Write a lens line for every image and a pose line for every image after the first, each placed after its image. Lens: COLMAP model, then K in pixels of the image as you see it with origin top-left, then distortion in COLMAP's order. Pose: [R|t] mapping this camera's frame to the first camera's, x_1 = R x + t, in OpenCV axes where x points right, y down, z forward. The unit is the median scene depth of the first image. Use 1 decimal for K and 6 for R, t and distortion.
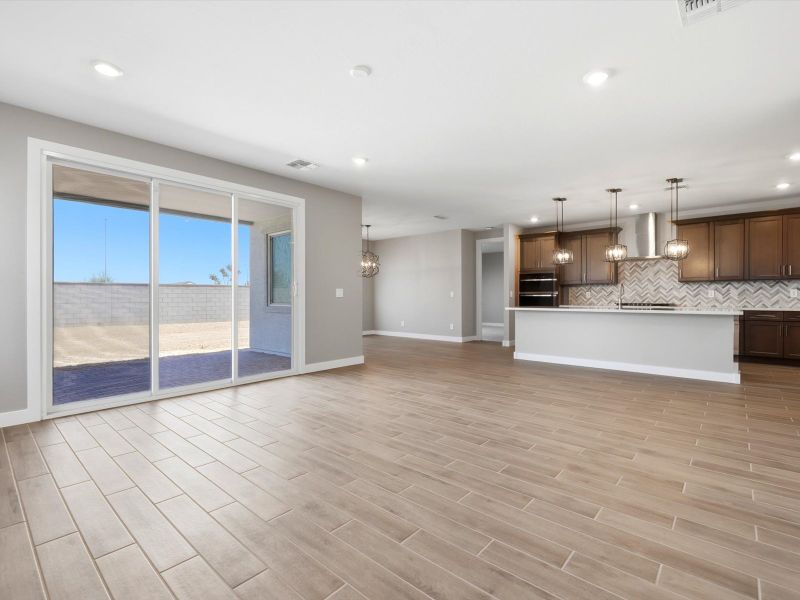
lens RADIAL K [[386.8, 0, 390.7], [0, 386.8, 298.8], [0, 0, 1]] dist [0.000027, 0.000080]
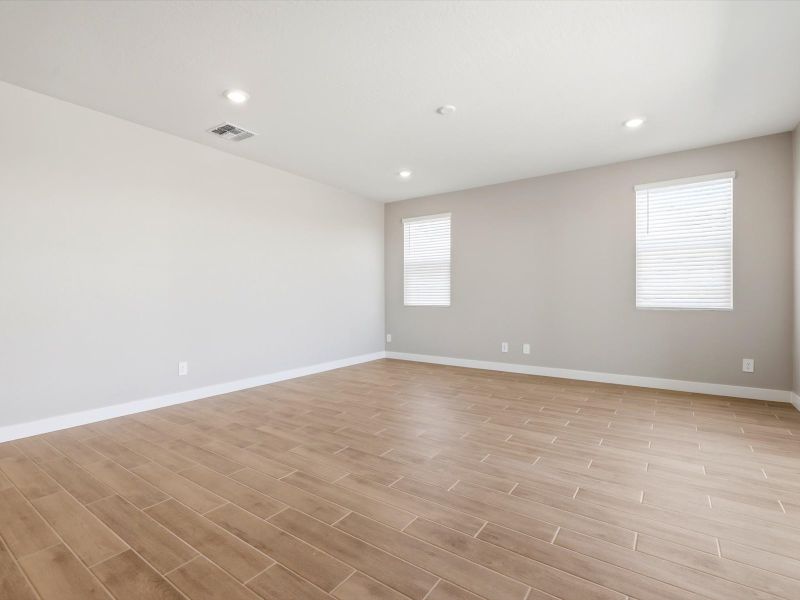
lens RADIAL K [[386.8, 0, 390.7], [0, 386.8, 298.8], [0, 0, 1]] dist [0.000027, 0.000080]
pose [[-0.993571, 0.004793, -0.113107, 0.209902], [0.004174, 0.999975, 0.005711, -0.002643], [0.113131, 0.005202, -0.993566, 1.955865]]
